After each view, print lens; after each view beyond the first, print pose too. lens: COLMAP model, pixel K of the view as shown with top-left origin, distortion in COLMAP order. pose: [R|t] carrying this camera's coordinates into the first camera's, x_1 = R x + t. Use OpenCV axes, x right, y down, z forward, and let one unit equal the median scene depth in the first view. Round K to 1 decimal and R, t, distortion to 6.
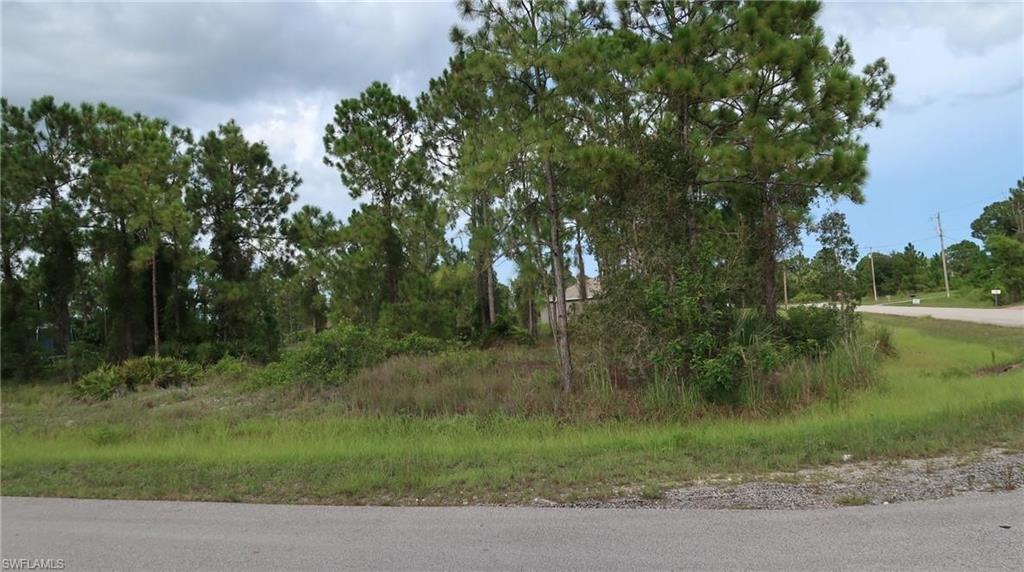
lens RADIAL K [[751.2, 0, 513.3], [0, 751.2, 287.3], [0, 0, 1]] dist [-0.015136, 0.015860]
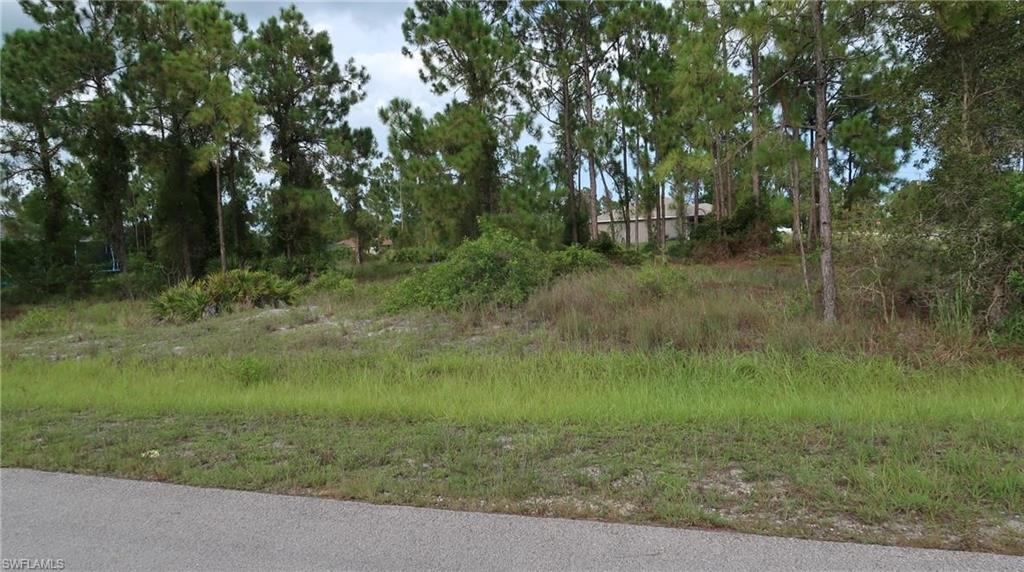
lens RADIAL K [[751.2, 0, 510.3], [0, 751.2, 286.0], [0, 0, 1]] dist [-0.015136, 0.015860]
pose [[0.999757, 0.016776, -0.014292, -0.119509], [-0.015283, 0.994988, 0.098822, 0.015906], [0.015878, -0.098580, 0.995002, 0.116479]]
